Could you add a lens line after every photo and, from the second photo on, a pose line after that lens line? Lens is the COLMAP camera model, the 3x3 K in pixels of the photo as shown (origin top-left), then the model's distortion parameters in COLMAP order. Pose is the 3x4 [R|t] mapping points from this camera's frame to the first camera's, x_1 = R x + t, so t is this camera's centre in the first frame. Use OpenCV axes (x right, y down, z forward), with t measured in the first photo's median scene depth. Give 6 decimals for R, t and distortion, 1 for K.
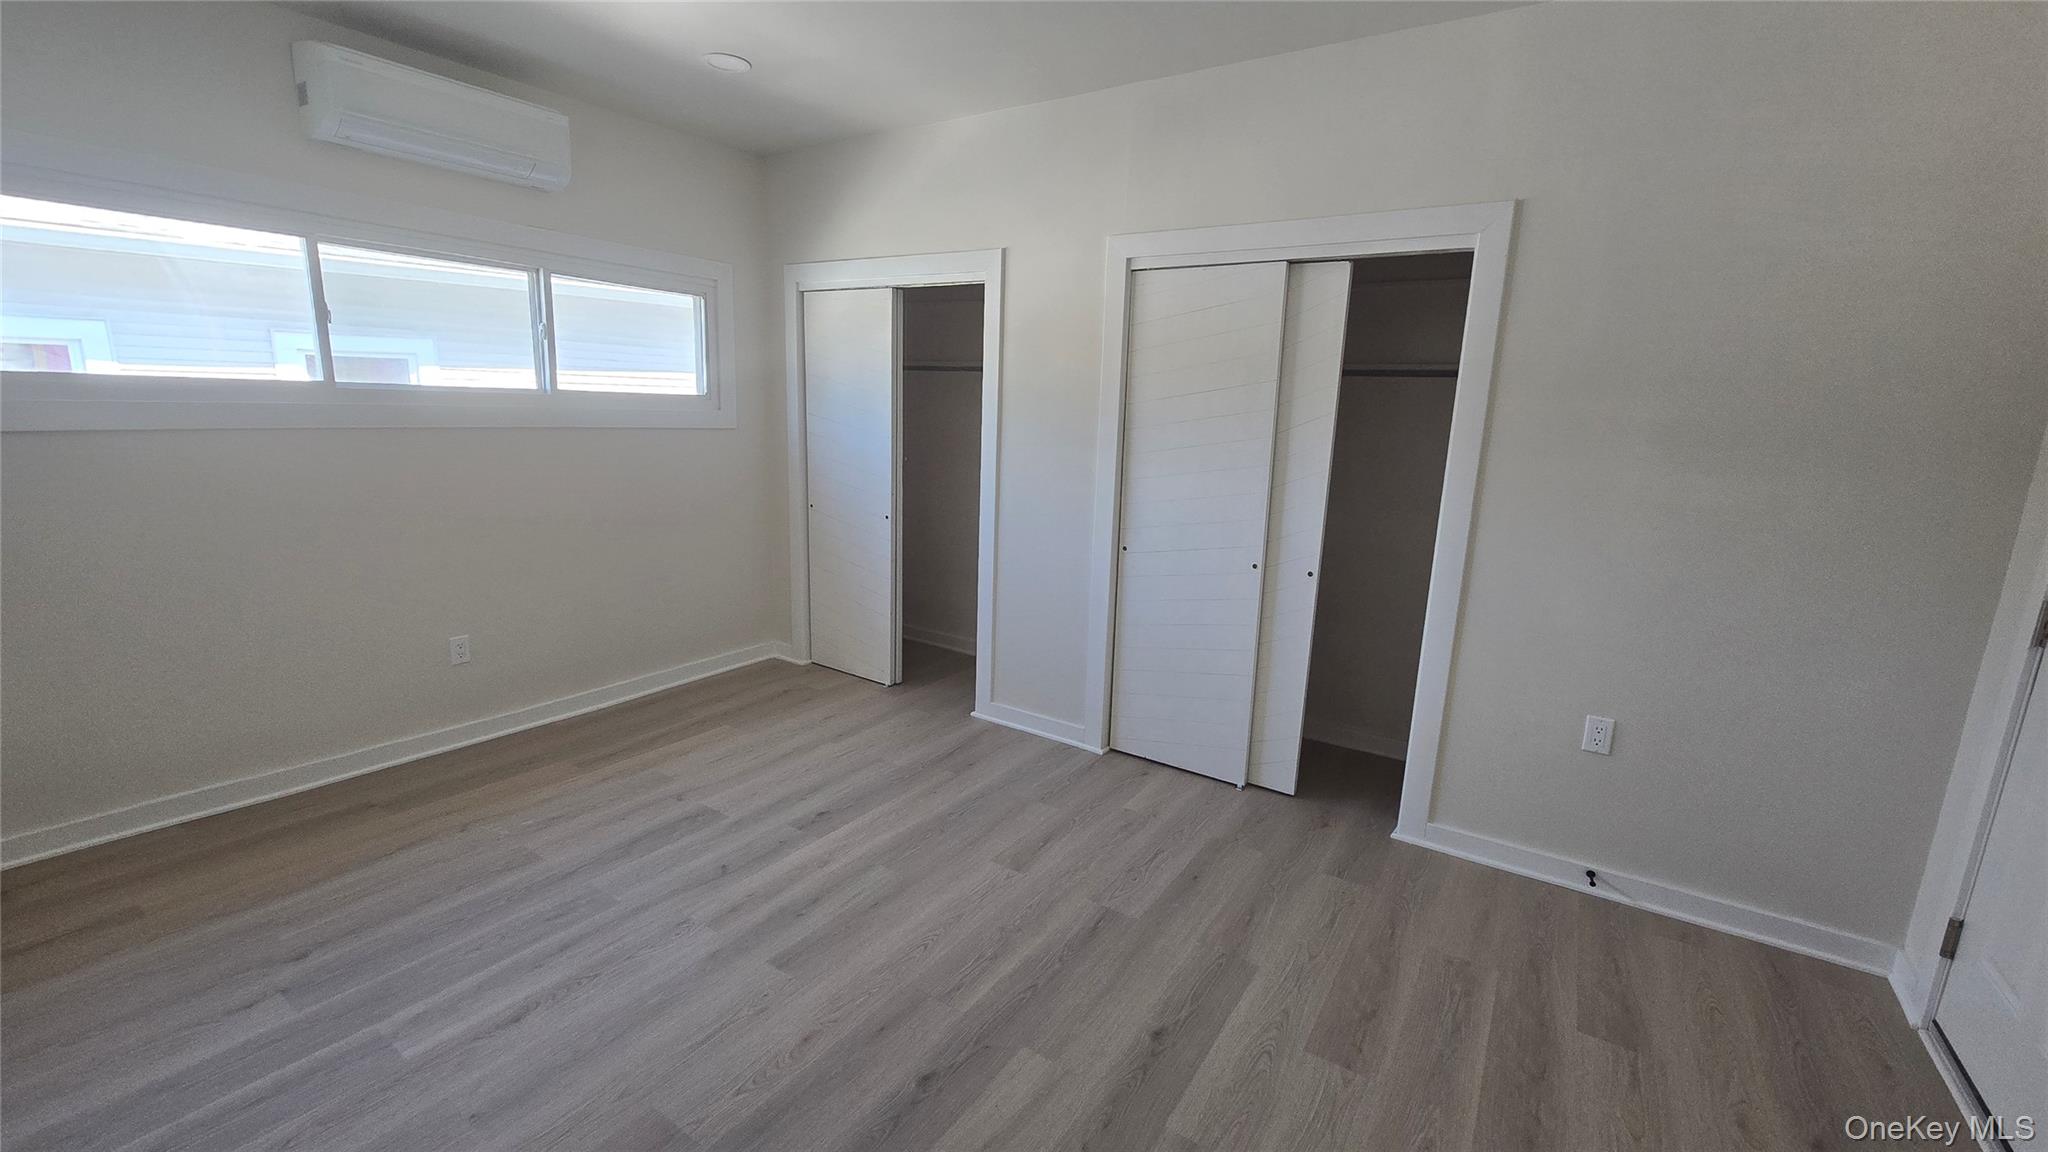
lens RADIAL K [[846.7, 0, 1024.0], [0, 846.7, 576.0], [0, 0, 1]] dist [-0.000436, -0.000175]
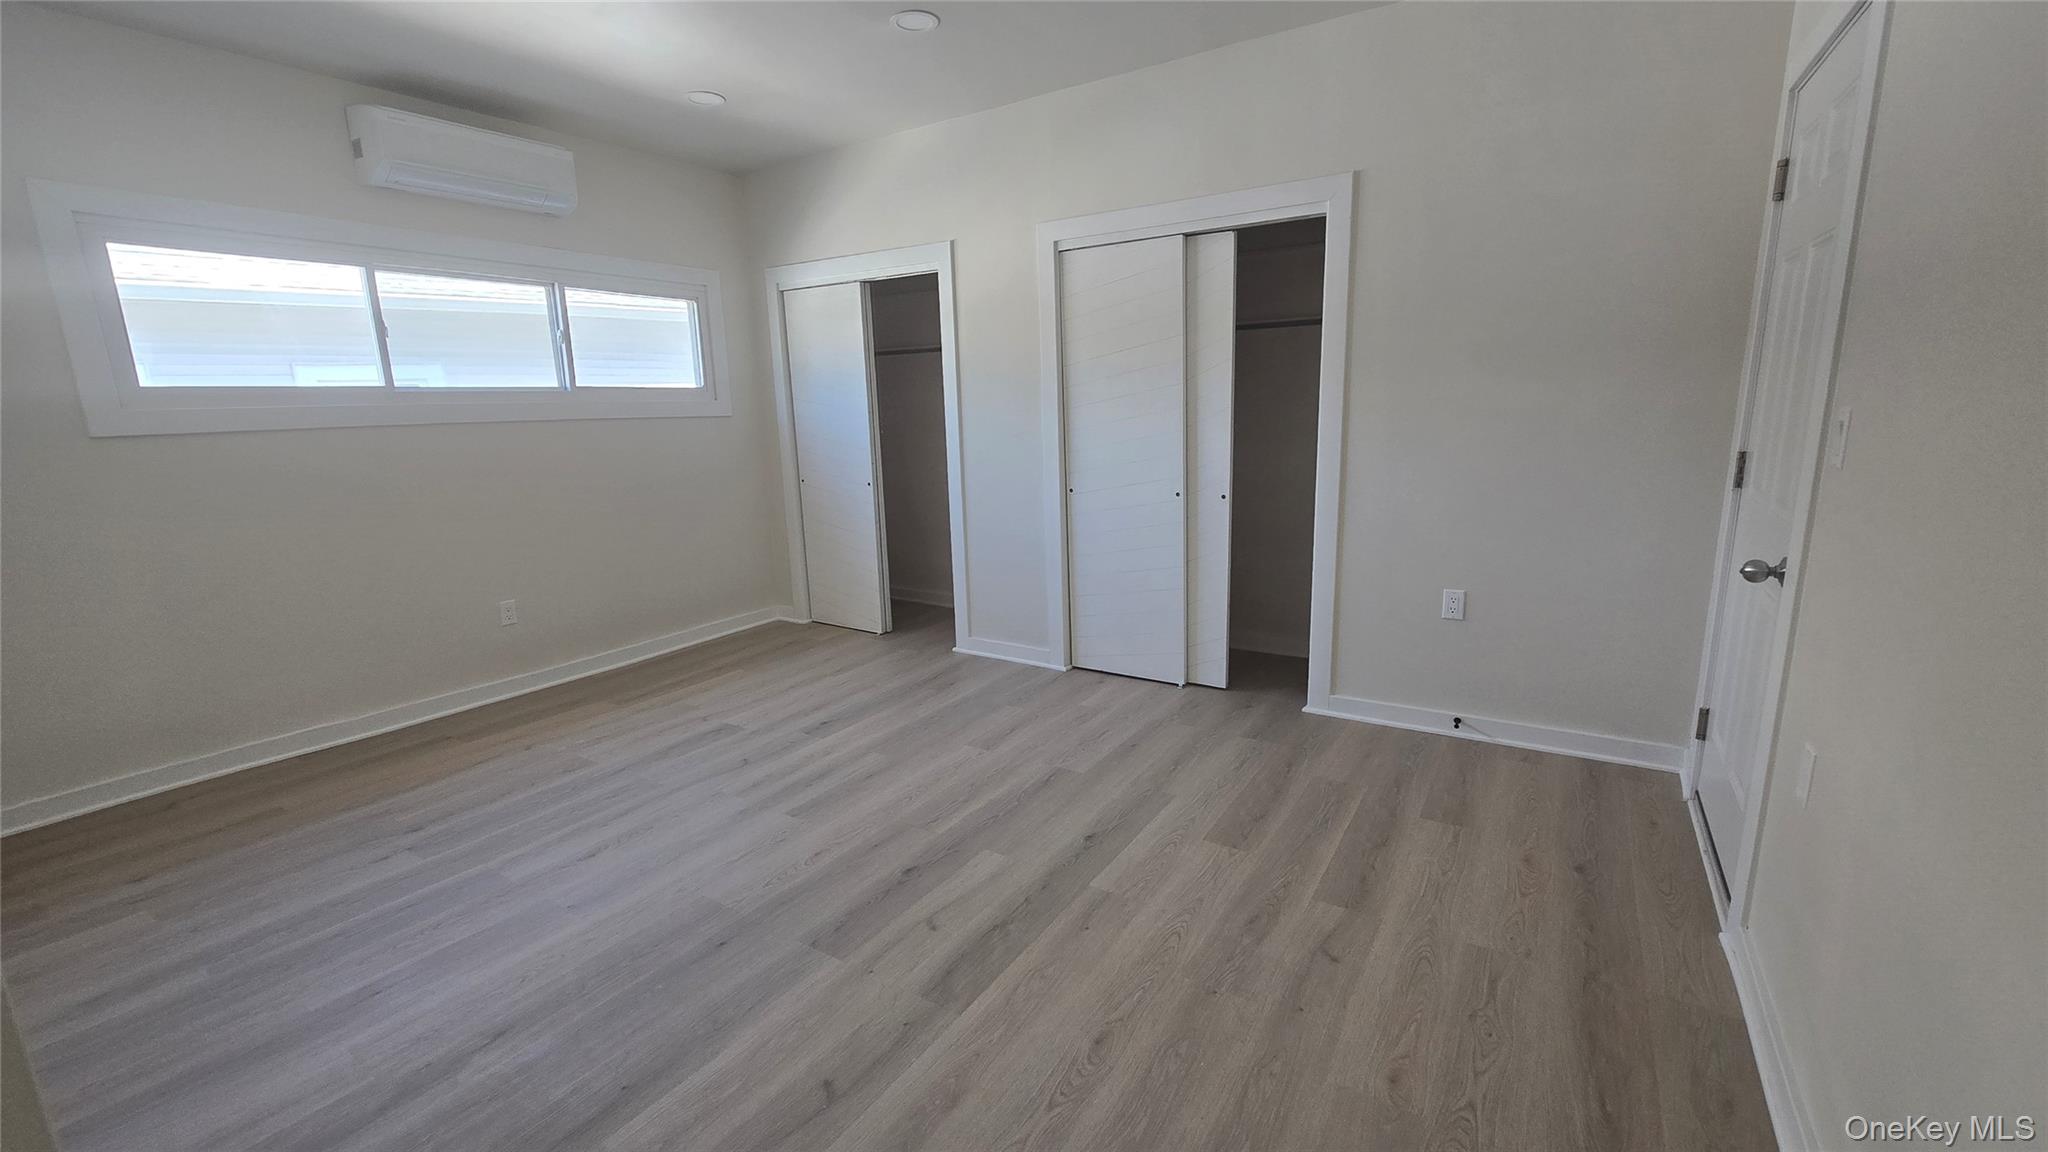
lens RADIAL K [[846.7, 0, 1024.0], [0, 846.7, 576.0], [0, 0, 1]] dist [-0.000436, -0.000175]
pose [[0.997995, -0.063229, -0.002908, 0.058481], [0.063230, 0.997999, 0.000341, 0.093591], [0.002880, -0.000524, 0.999996, -0.193135]]
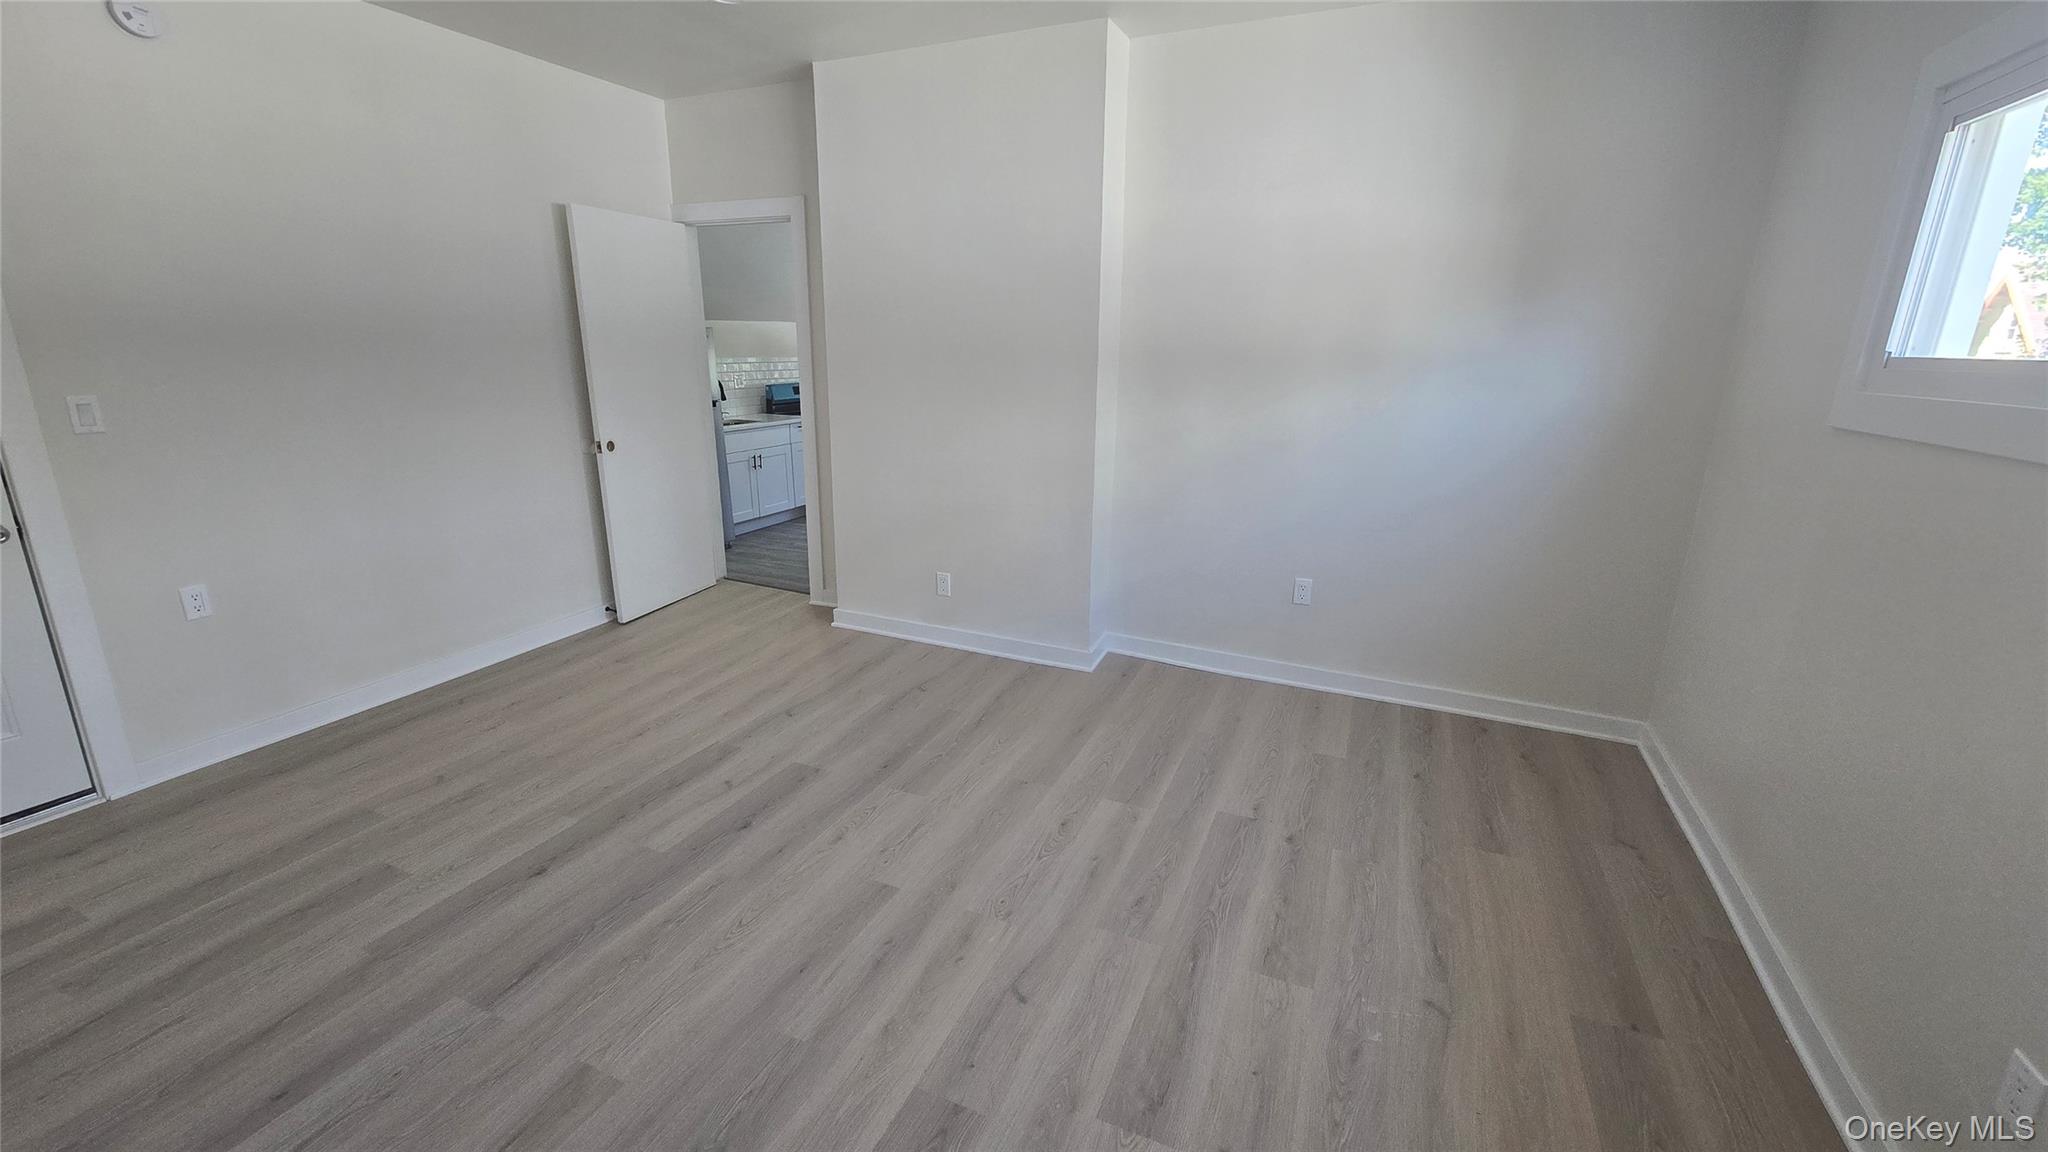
lens RADIAL K [[846.7, 0, 1024.0], [0, 846.7, 576.0], [0, 0, 1]] dist [-0.000436, -0.000175]
pose [[-0.984649, -0.002084, -0.174536, -0.203508], [-0.082923, 0.885469, 0.457240, -0.280983], [0.153594, 0.464693, -0.872049, 1.311995]]
